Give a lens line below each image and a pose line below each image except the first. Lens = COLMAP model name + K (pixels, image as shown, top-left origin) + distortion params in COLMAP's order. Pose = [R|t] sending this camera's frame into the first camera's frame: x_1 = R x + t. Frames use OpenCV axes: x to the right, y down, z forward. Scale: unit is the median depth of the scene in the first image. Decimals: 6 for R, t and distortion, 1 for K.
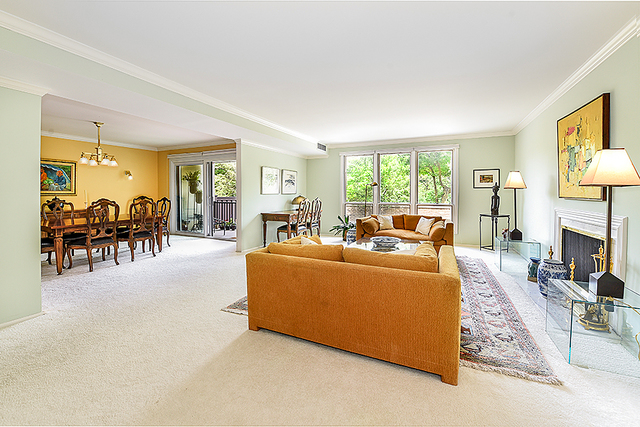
lens RADIAL K [[249.4, 0, 330.2], [0, 249.4, 197.2], [0, 0, 1]] dist [-0.001504, -0.000270]
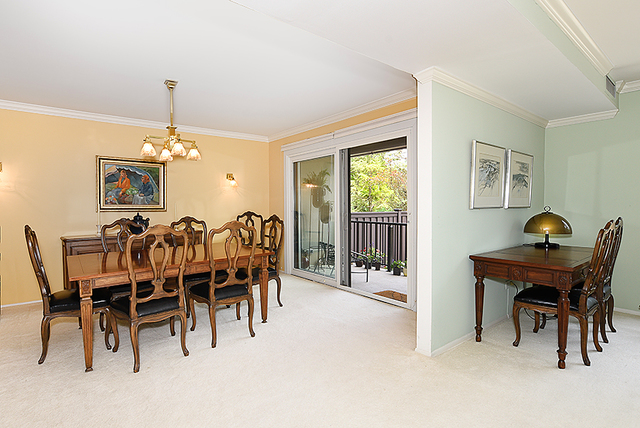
lens RADIAL K [[319.7, 0, 324.2], [0, 319.7, 212.5], [0, 0, 1]] dist [-0.004459, -0.002252]
pose [[0.891516, 0.002165, -0.452985, -0.215876], [0.000066, 0.999988, 0.004908, -0.007199], [0.452990, -0.004406, 0.891505, 0.370363]]
